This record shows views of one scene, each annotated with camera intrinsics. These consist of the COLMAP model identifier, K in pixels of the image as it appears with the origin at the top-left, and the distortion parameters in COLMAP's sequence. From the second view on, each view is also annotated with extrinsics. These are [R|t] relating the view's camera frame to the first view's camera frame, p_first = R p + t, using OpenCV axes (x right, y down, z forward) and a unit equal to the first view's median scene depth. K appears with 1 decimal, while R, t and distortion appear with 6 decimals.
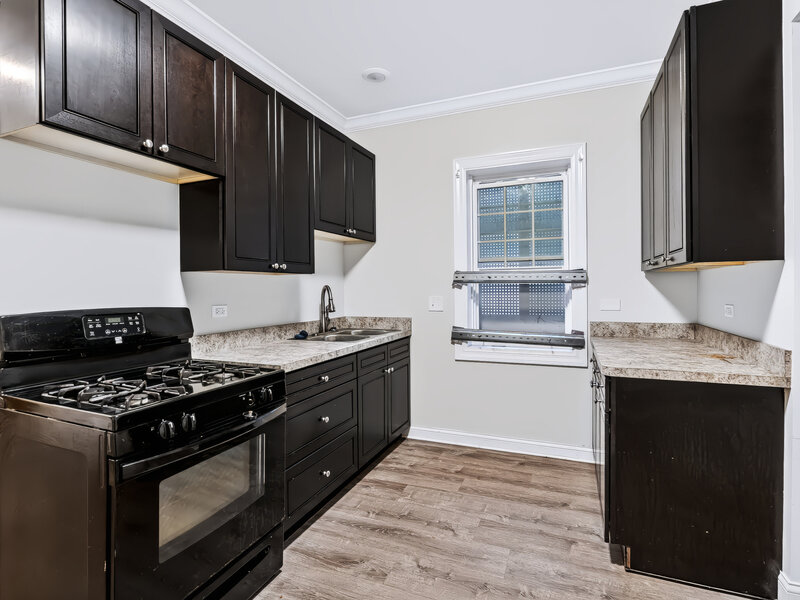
lens RADIAL K [[410.6, 0, 397.4], [0, 410.6, 294.4], [0, 0, 1]] dist [-0.010690, 0.000597]
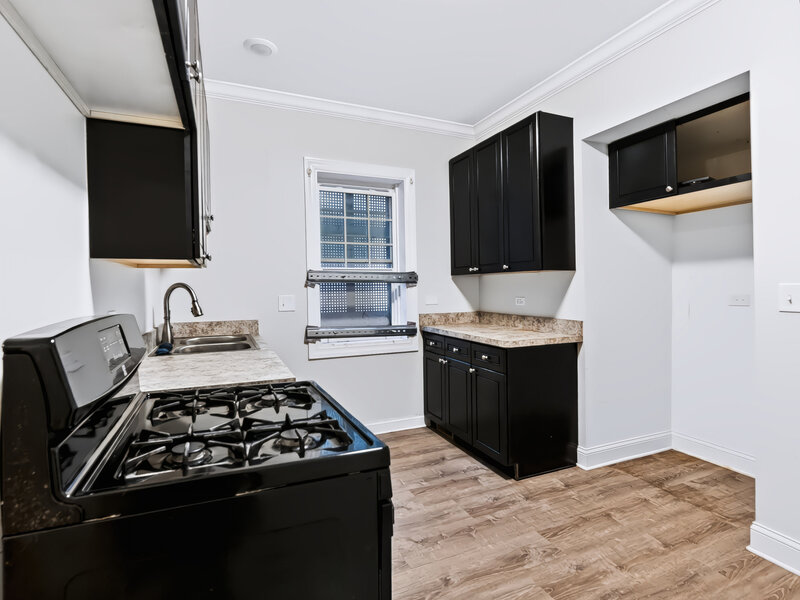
lens RADIAL K [[410.6, 0, 397.4], [0, 410.6, 294.4], [0, 0, 1]] dist [-0.010690, 0.000597]
pose [[0.696379, -0.010551, 0.717597, -0.474516], [0.013007, 0.999913, 0.002079, 0.003223], [-0.717556, 0.007886, 0.696456, 0.173953]]
